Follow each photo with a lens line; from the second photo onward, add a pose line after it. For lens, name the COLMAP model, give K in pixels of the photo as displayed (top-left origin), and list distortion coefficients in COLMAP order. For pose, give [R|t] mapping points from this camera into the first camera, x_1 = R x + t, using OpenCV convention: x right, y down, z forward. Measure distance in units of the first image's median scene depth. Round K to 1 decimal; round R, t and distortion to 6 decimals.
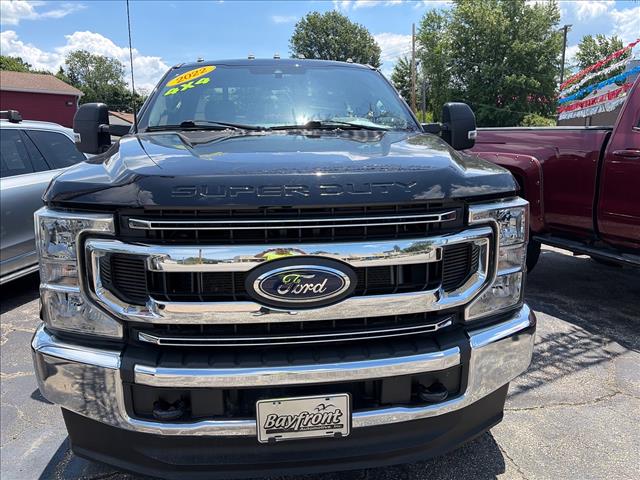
lens RADIAL K [[488.7, 0, 320.5], [0, 488.7, 243.2], [0, 0, 1]] dist [0.035386, -0.029440]
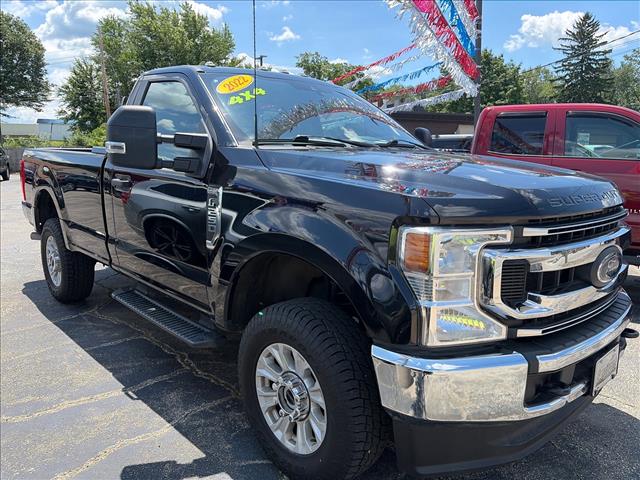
lens RADIAL K [[495.5, 0, 320.4], [0, 495.5, 238.7], [0, 0, 1]] dist [0.008237, -0.000368]
pose [[0.816479, -0.067297, 0.573439, -0.845000], [0.088126, 0.996072, -0.008580, -0.033404], [-0.570610, 0.057541, 0.819203, 0.201030]]
